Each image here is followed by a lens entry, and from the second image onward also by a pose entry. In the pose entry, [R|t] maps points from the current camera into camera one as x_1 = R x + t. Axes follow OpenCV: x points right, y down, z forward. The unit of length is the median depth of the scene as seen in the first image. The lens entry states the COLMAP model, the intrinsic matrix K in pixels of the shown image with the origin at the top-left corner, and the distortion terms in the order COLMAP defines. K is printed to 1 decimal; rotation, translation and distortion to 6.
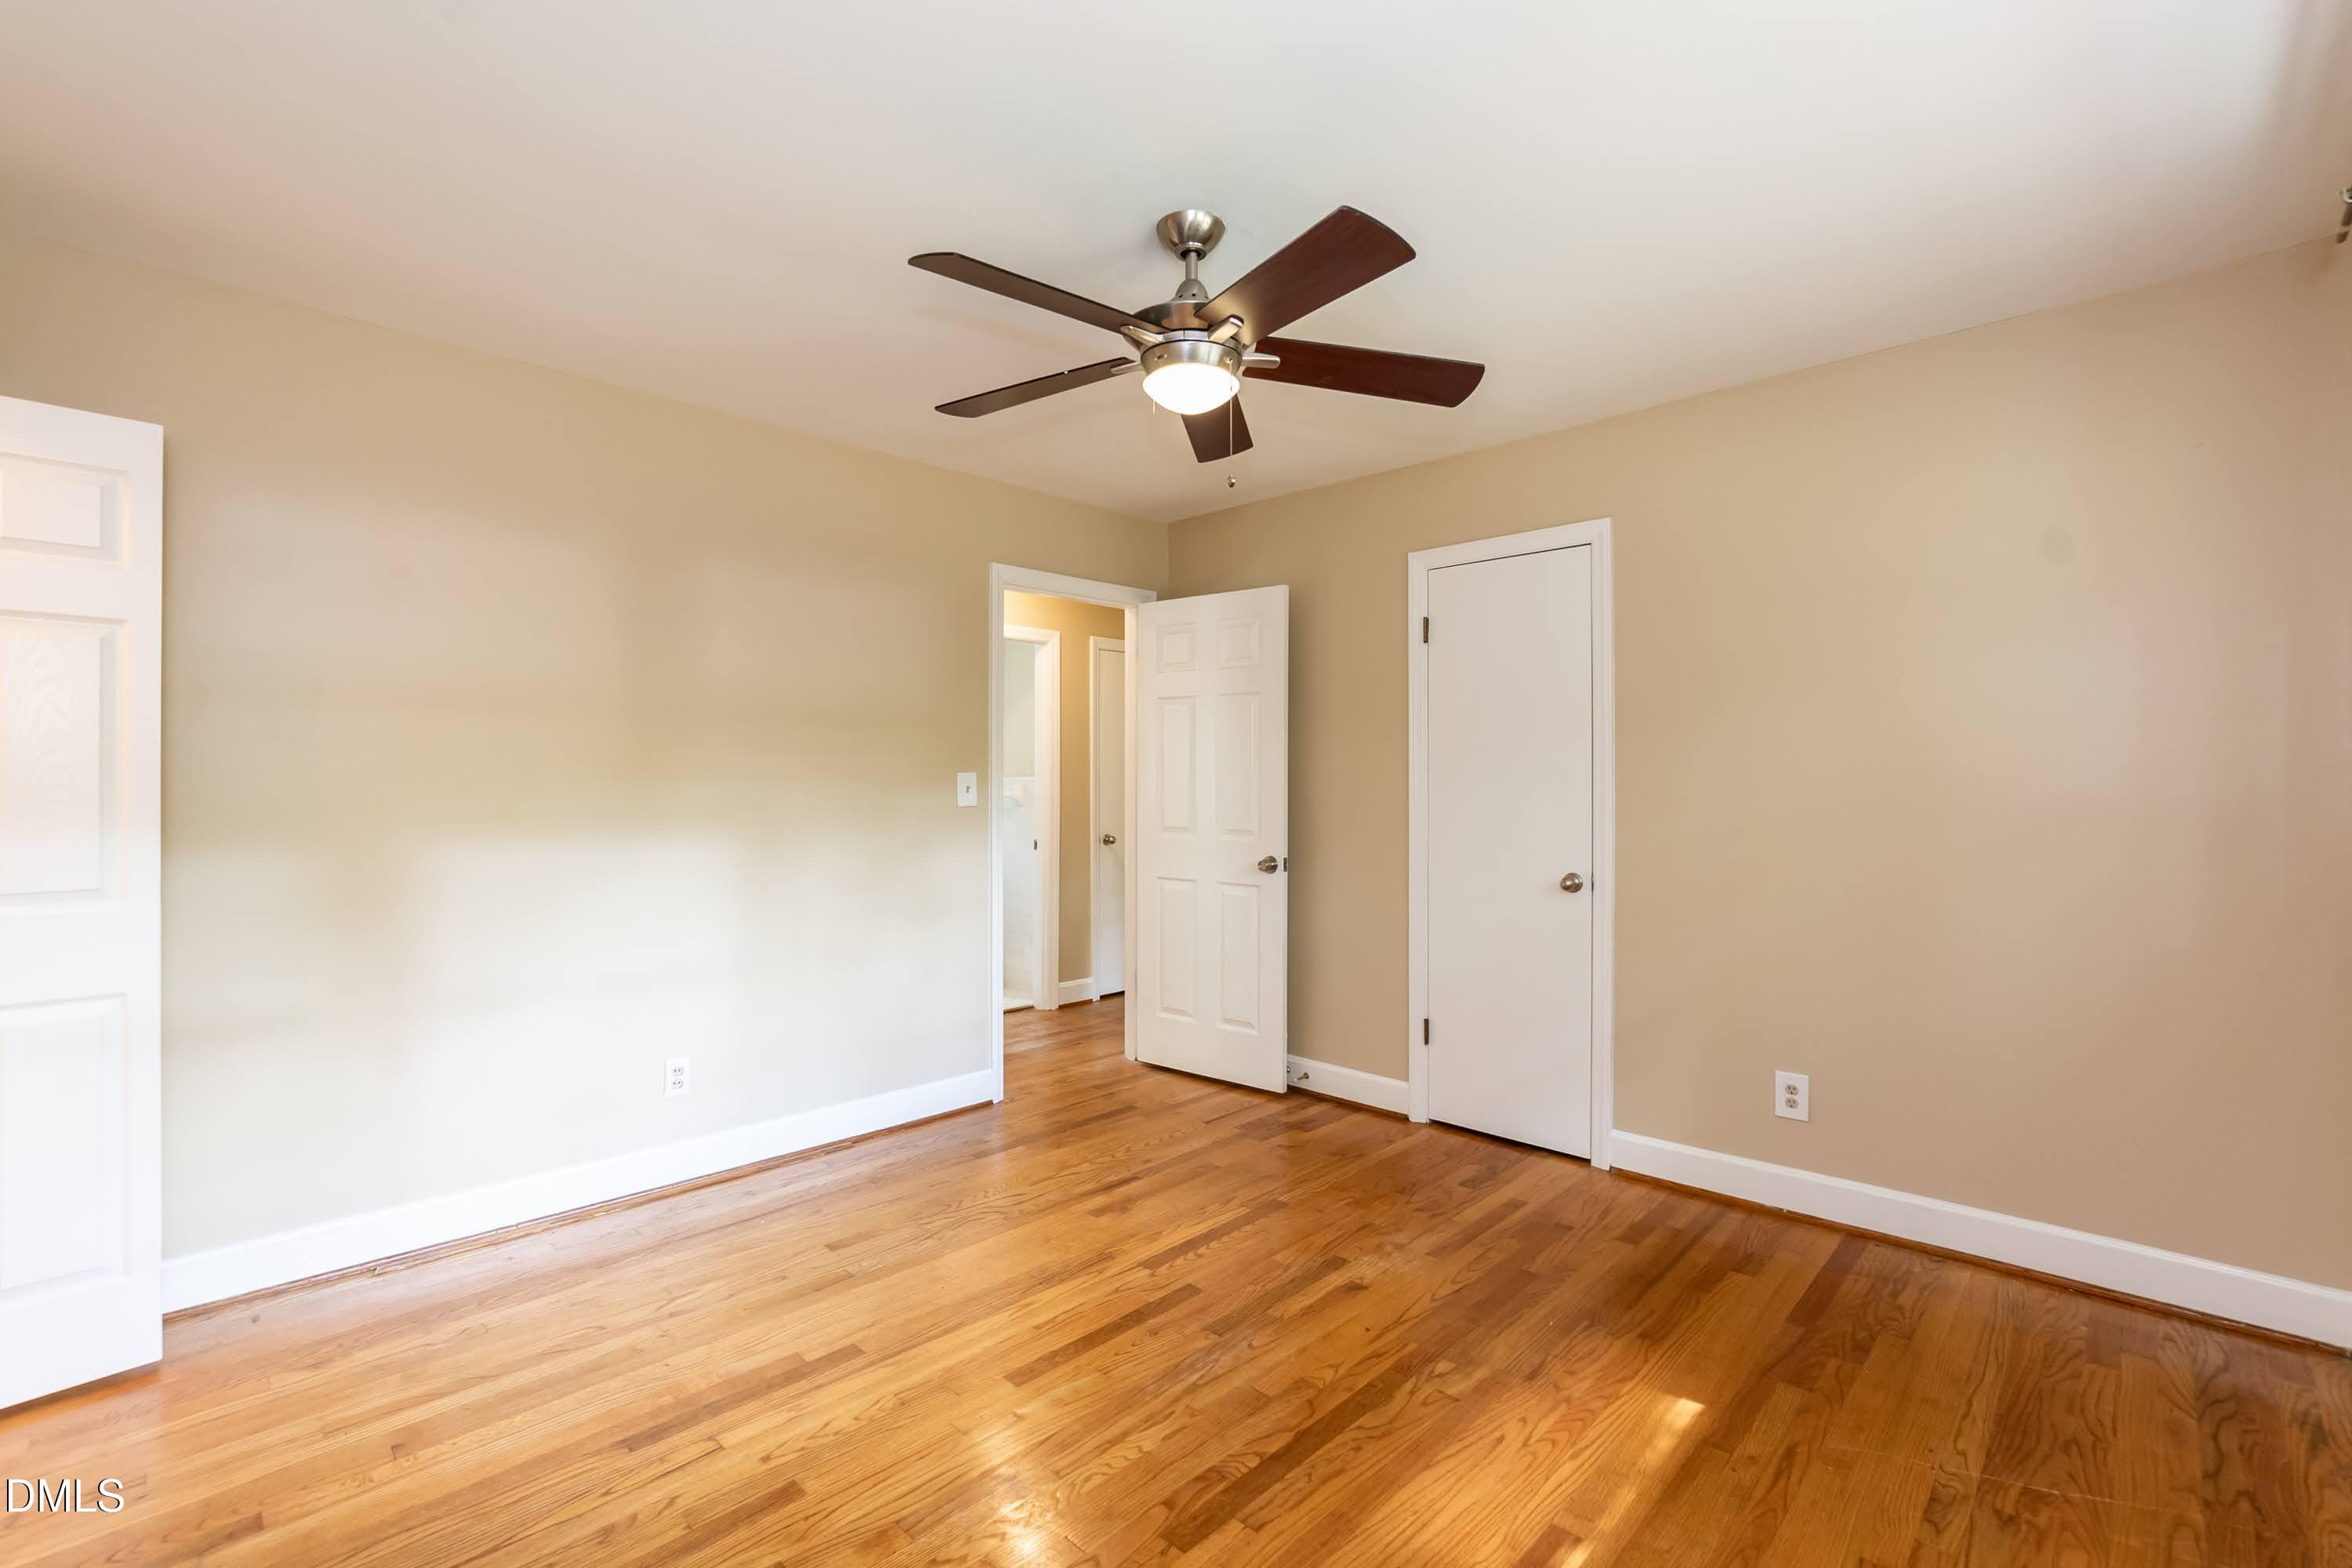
lens RADIAL K [[1060.7, 0, 1180.4], [0, 1060.7, 786.2], [0, 0, 1]] dist [-0.013221, 0.008297]
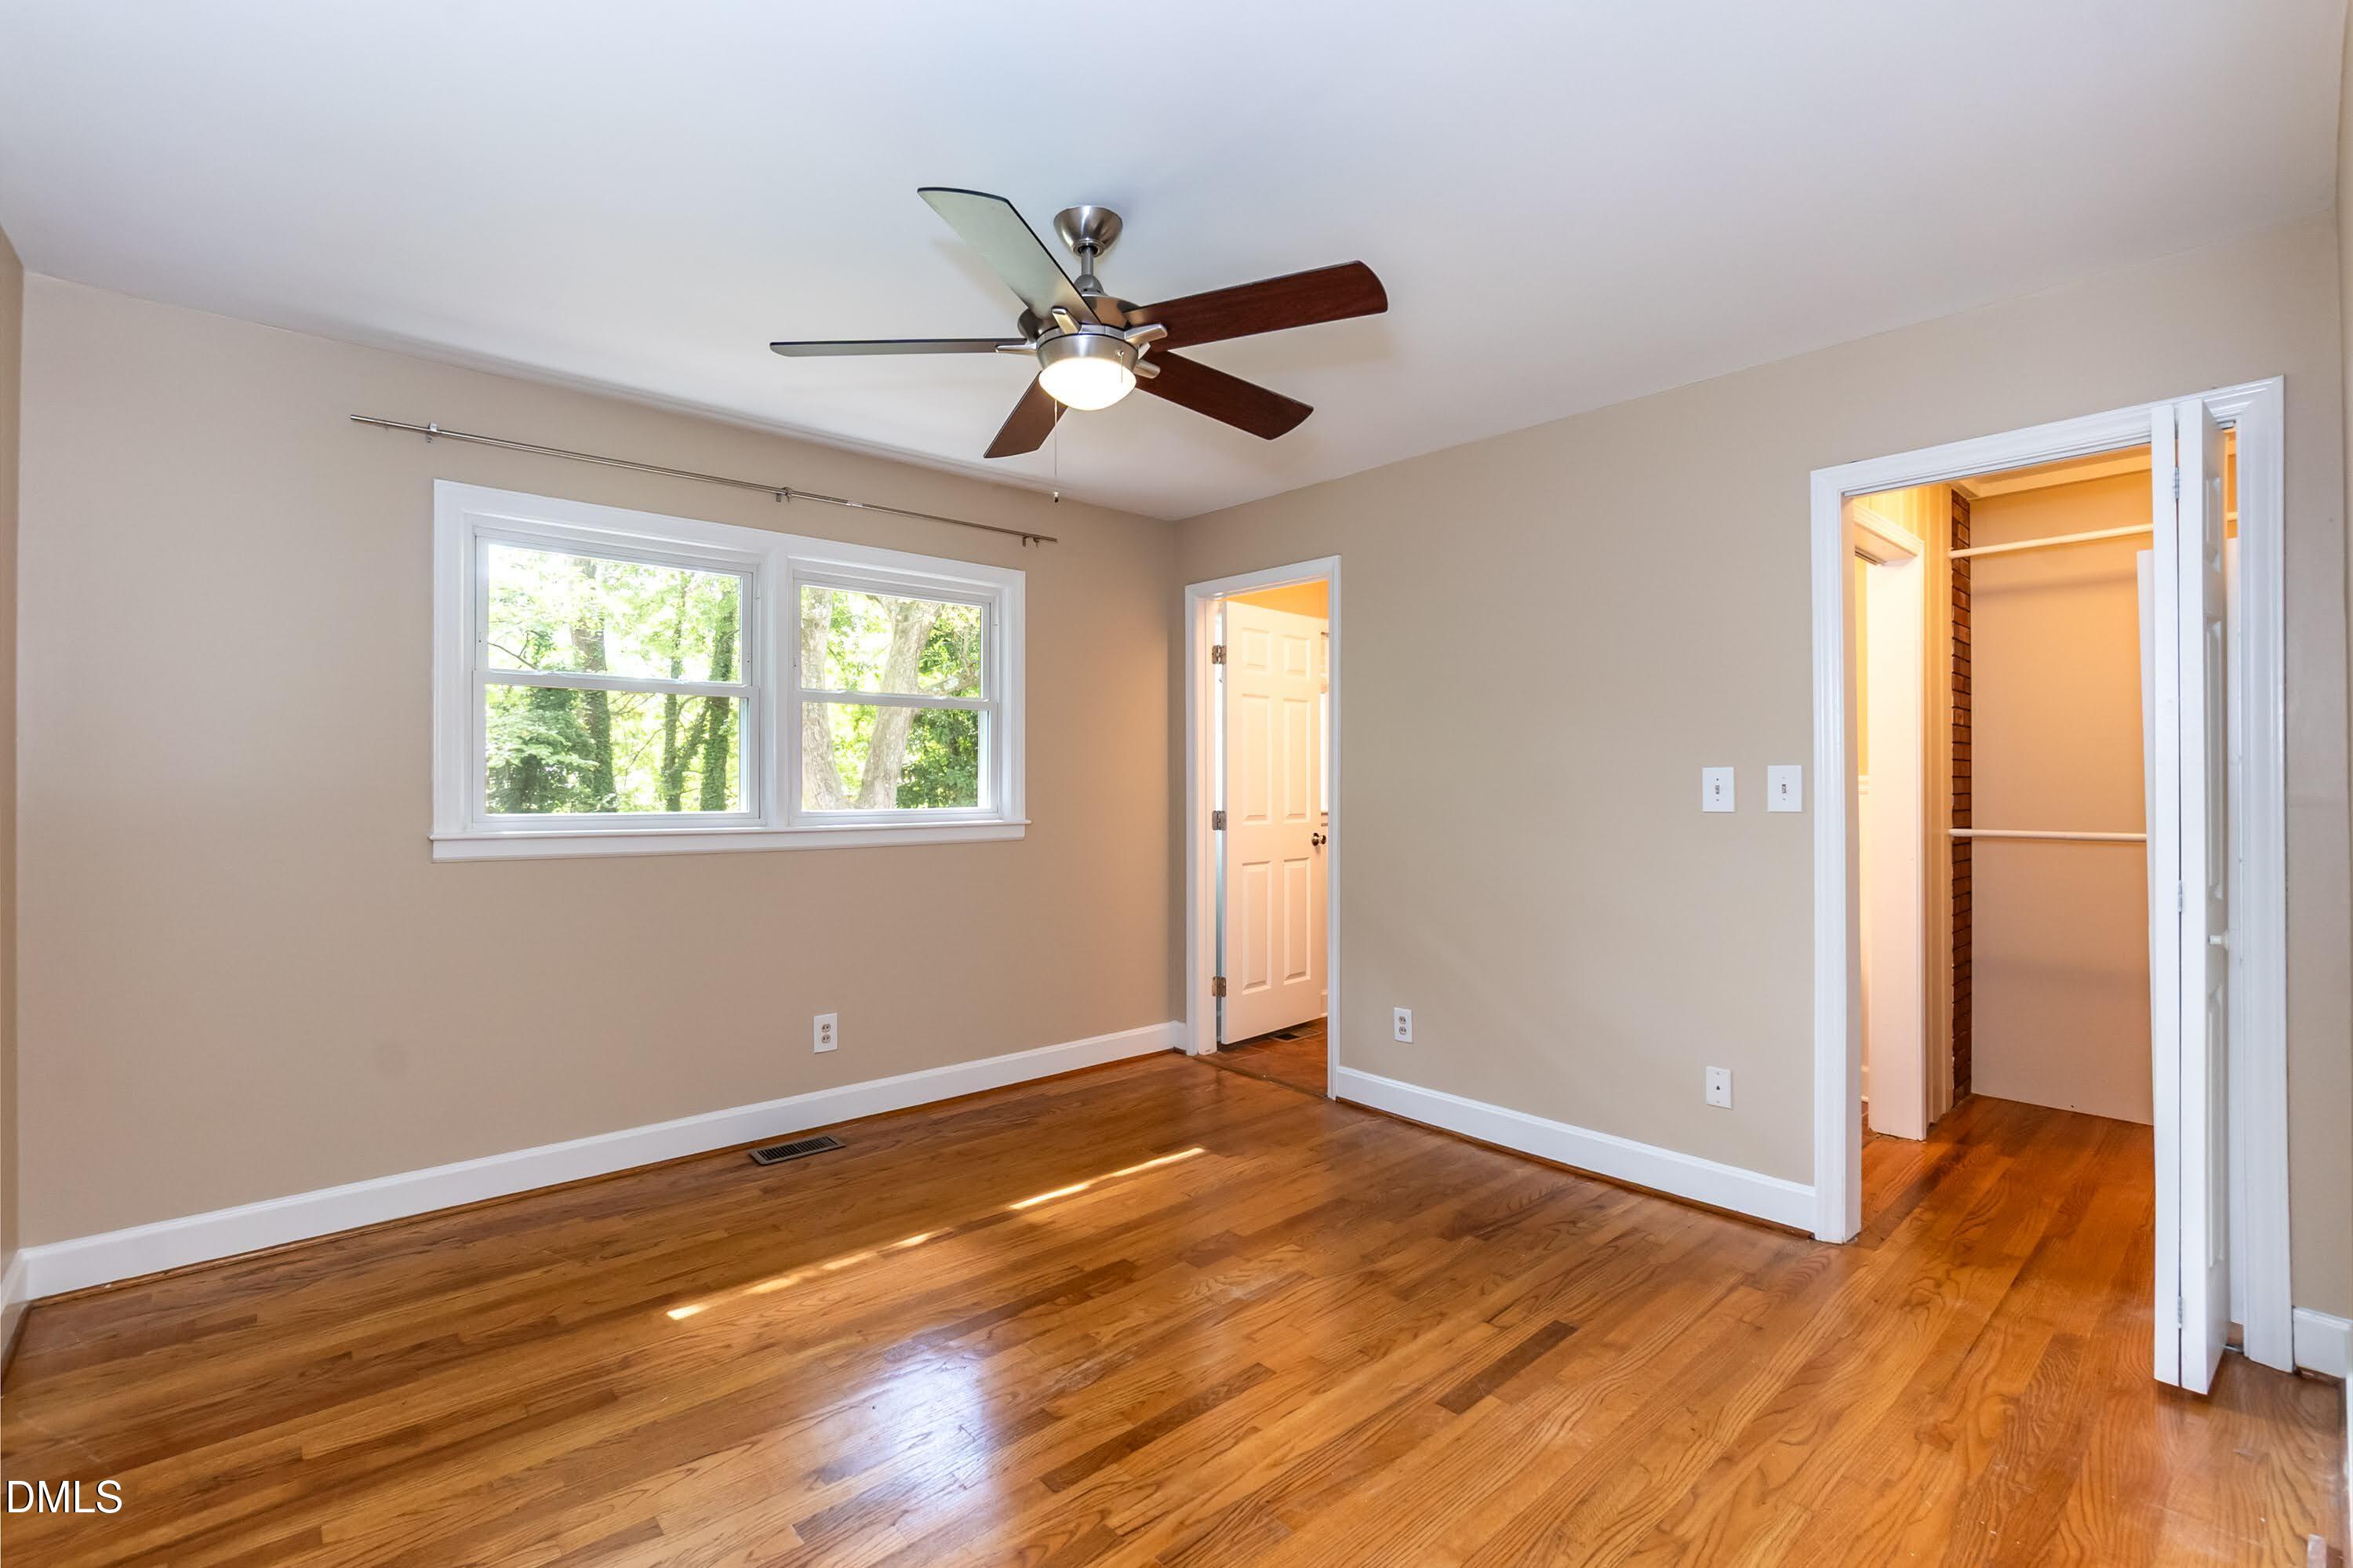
lens RADIAL K [[1061.1, 0, 1172.0], [0, 1061.1, 787.1], [0, 0, 1]] dist [-0.013221, 0.008297]
pose [[-0.997604, 0.001488, 0.069161, -0.137704], [0.000978, 0.999972, -0.007404, 0.012418], [-0.069170, -0.007319, -0.997578, 1.983523]]
